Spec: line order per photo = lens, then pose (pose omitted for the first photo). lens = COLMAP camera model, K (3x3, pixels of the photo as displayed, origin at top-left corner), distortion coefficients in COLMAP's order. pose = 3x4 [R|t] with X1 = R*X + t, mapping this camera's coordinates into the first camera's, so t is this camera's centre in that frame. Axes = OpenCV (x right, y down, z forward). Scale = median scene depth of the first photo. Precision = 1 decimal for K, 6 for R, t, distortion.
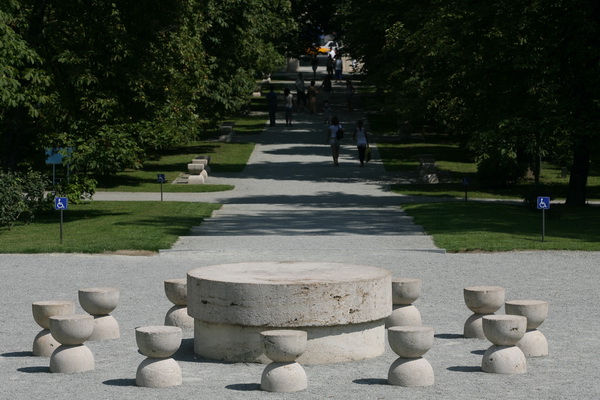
lens RADIAL K [[2712.5, 0, 300.0], [0, 2712.5, 200.0], [0, 0, 1]] dist [0.098137, 1.823205]
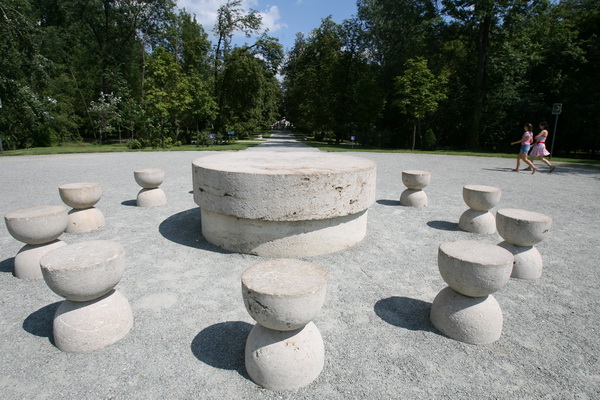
lens RADIAL K [[344.0, 0, 300.0], [0, 344.0, 200.0], [0, 0, 1]] dist [-0.065543, 0.000077]
pose [[0.998016, 0.004139, 0.062823, -0.006921], [-0.013551, 0.988570, 0.150151, 0.022205], [-0.061484, -0.150704, 0.986665, 0.879662]]
